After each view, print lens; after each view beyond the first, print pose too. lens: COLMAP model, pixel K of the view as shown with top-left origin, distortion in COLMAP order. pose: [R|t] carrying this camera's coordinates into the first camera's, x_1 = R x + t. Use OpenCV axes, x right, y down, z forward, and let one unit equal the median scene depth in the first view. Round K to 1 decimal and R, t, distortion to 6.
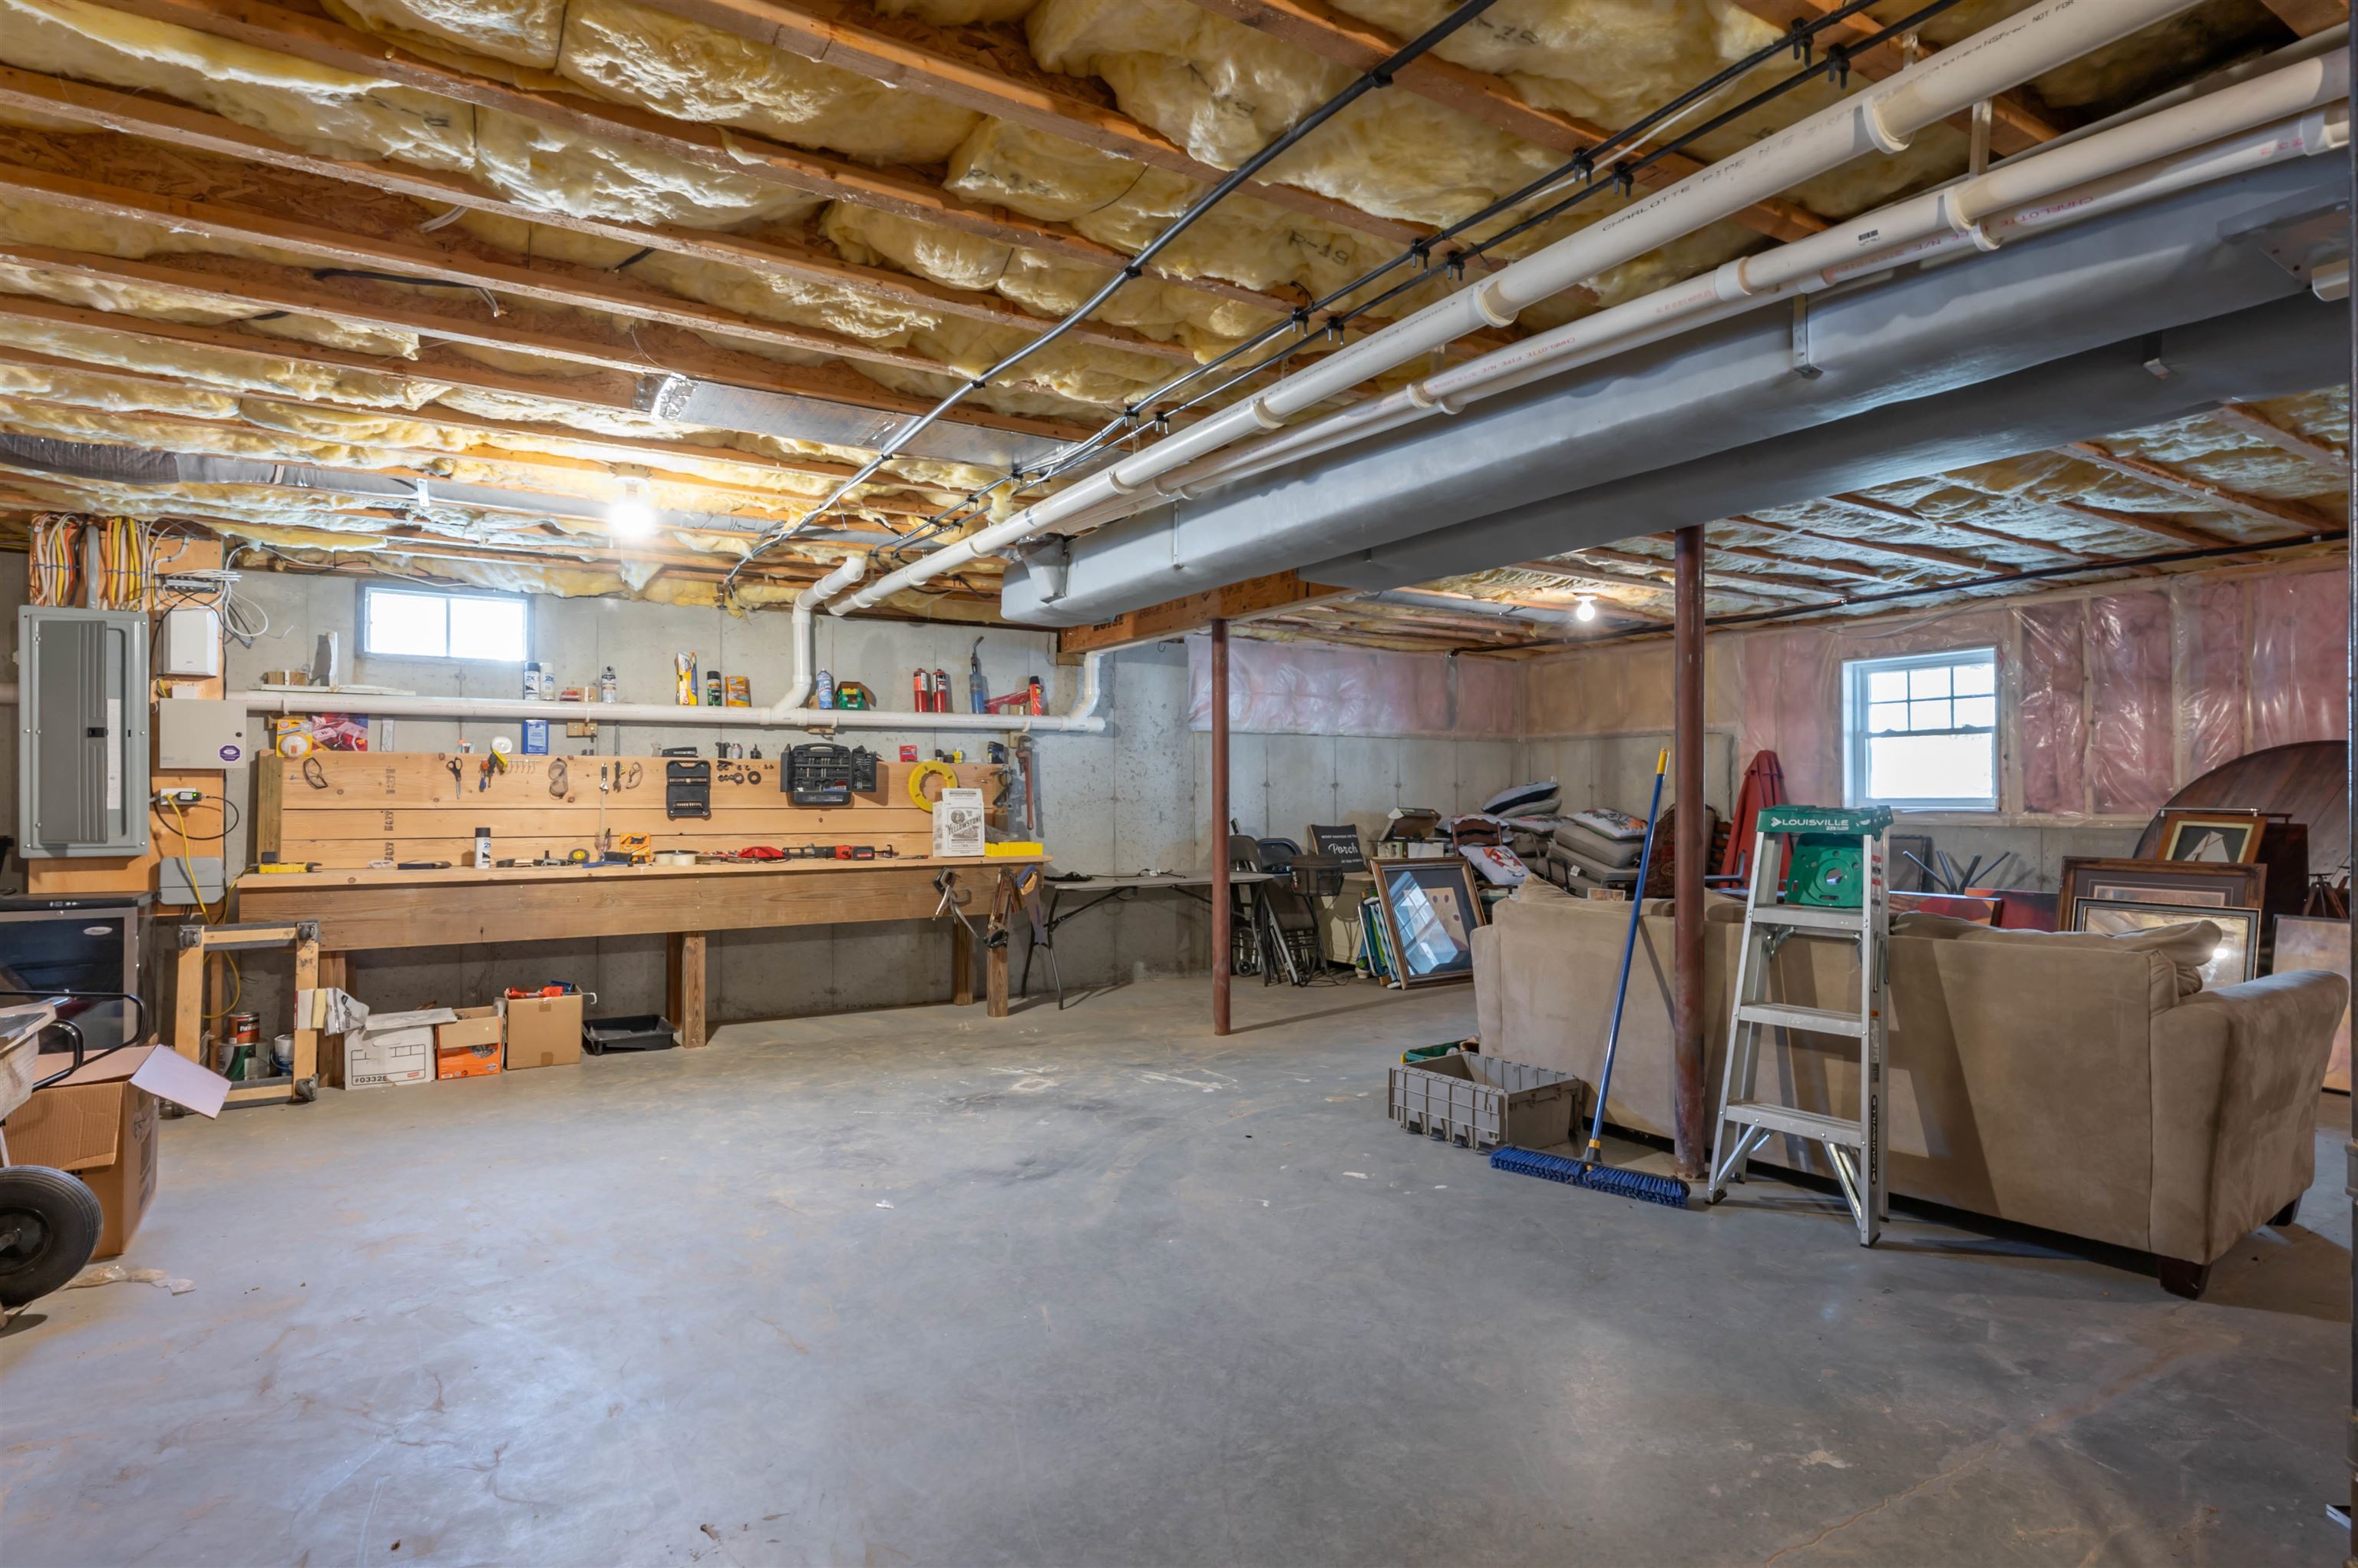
lens RADIAL K [[1157.2, 0, 1154.1], [0, 1157.2, 791.6], [0, 0, 1]] dist [-0.005570, 0.004139]
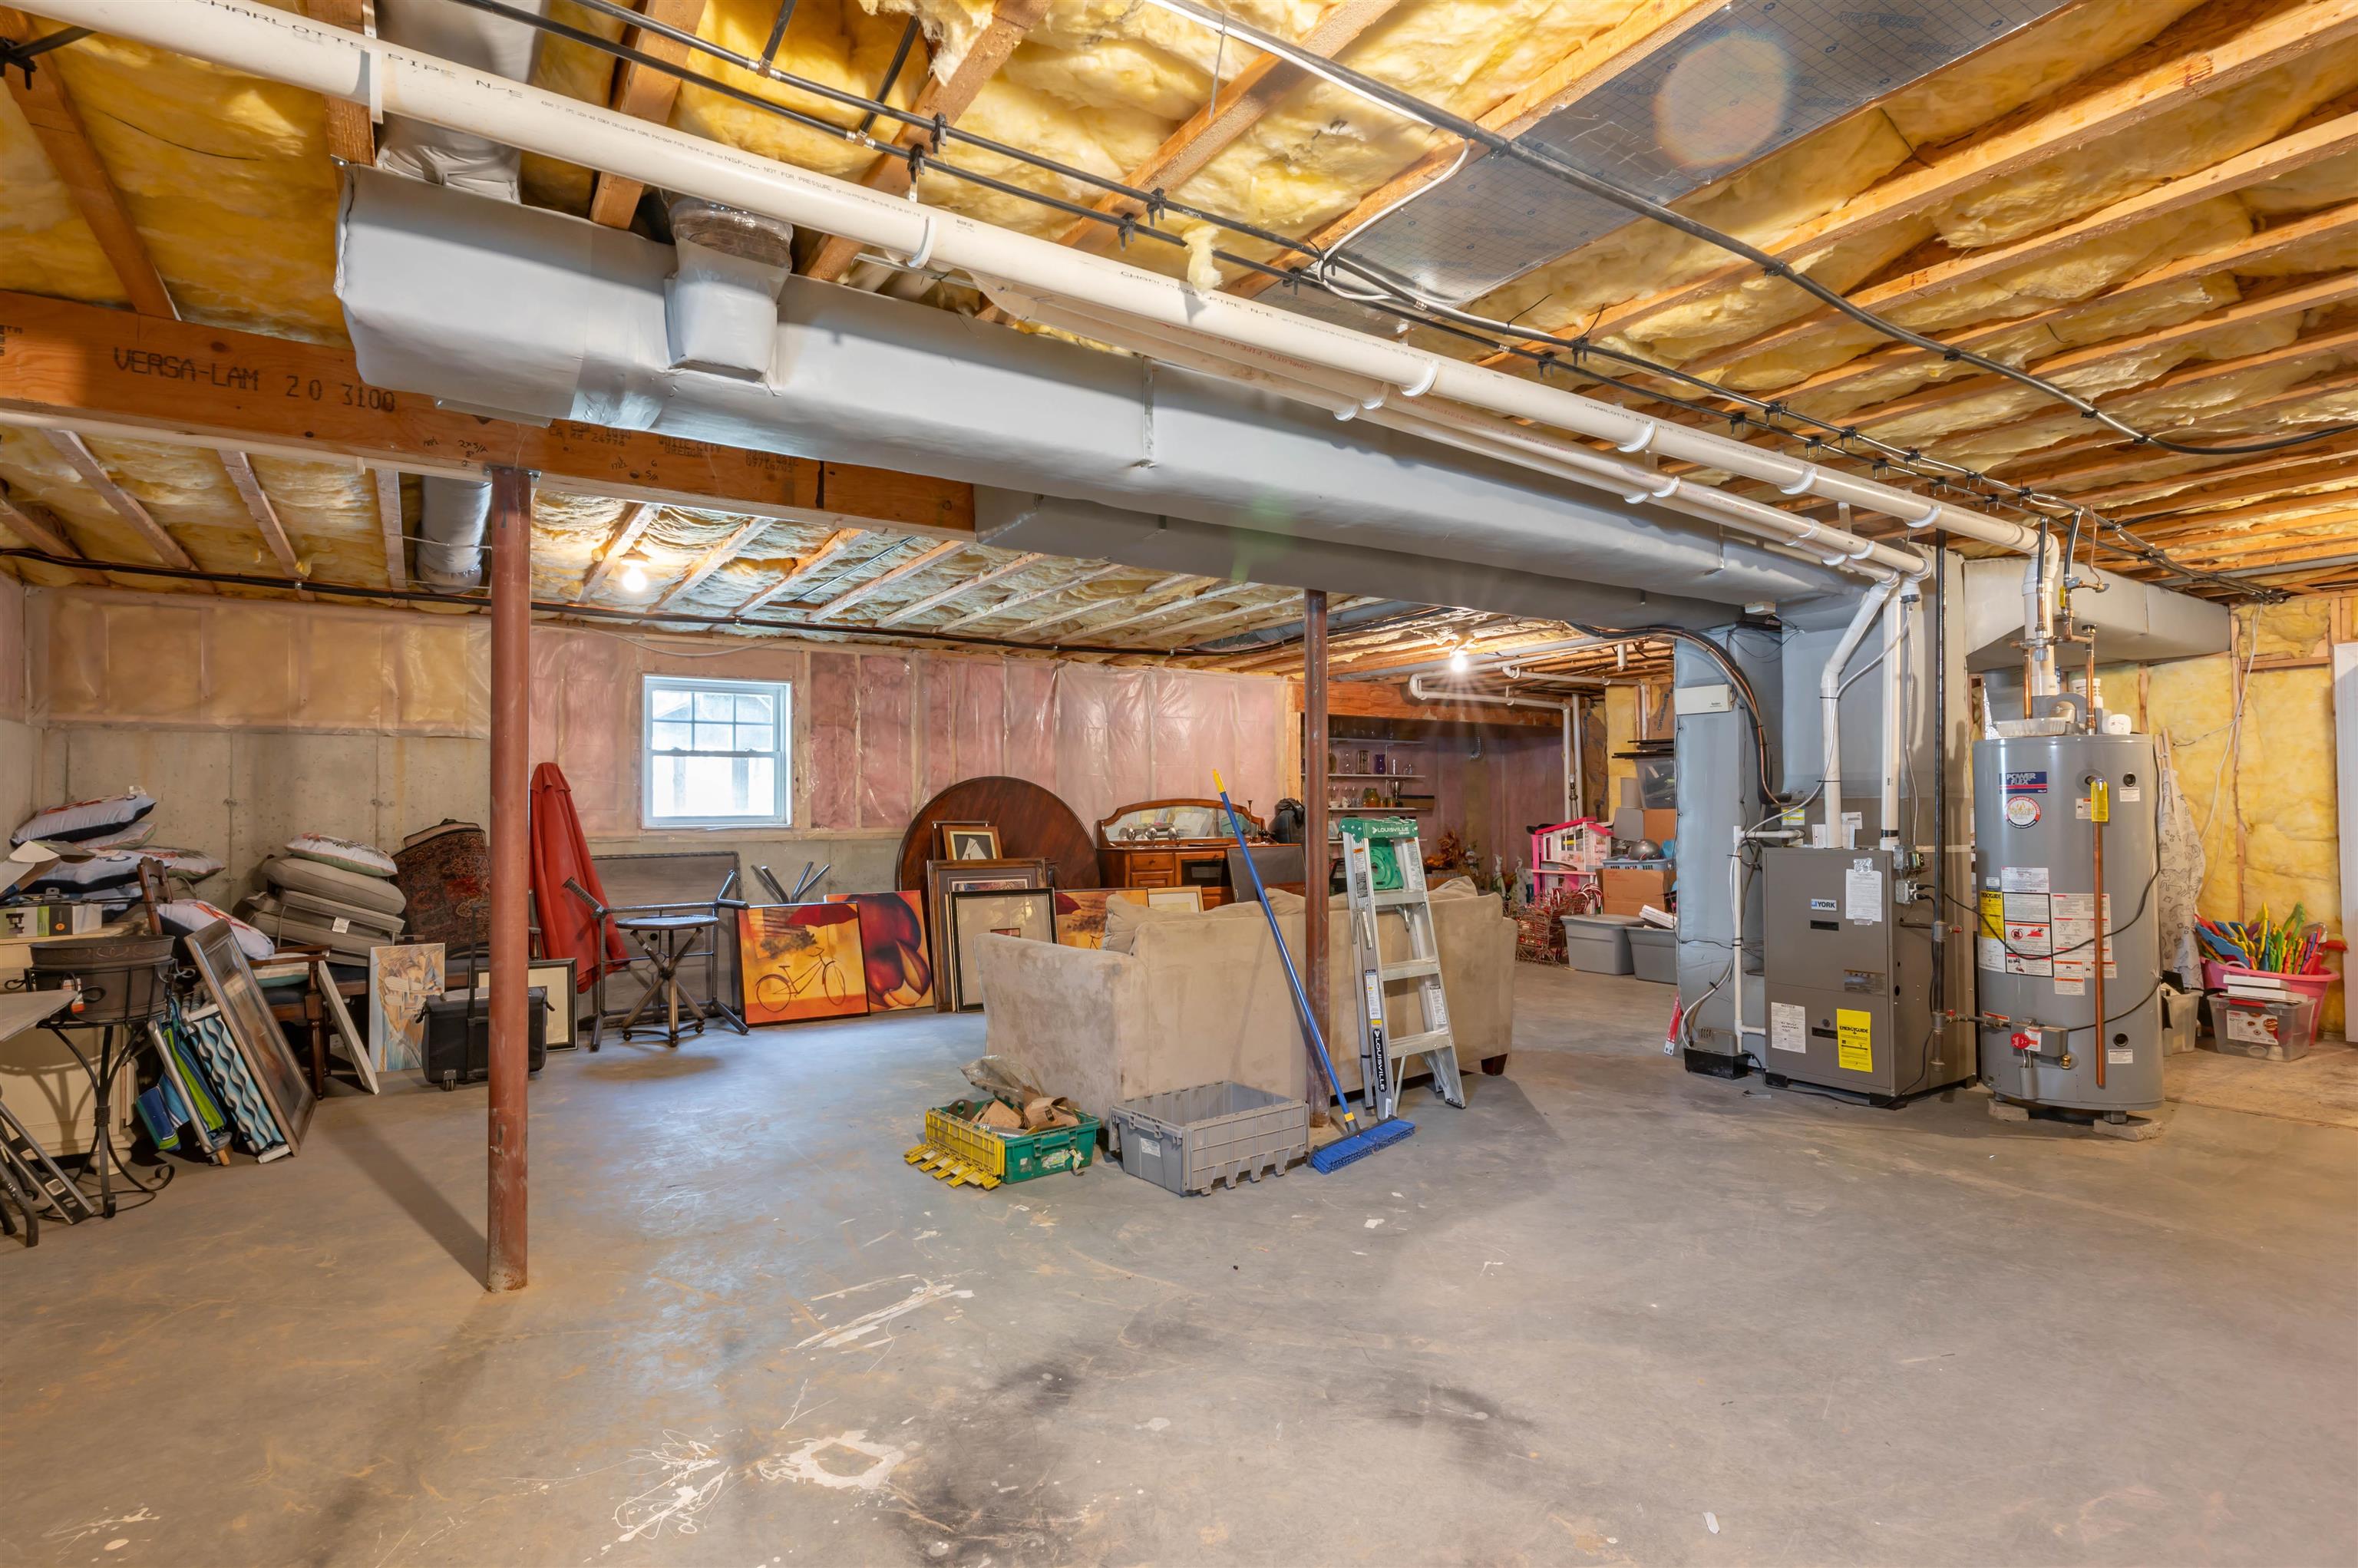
lens RADIAL K [[1157.2, 0, 1157.7], [0, 1157.2, 785.1], [0, 0, 1]] dist [-0.005570, 0.004139]
pose [[-0.018321, 0.022947, 0.999569, -0.604905], [0.001627, 0.999736, -0.022921, 0.002914], [-0.999831, 0.001207, -0.018354, 0.958330]]
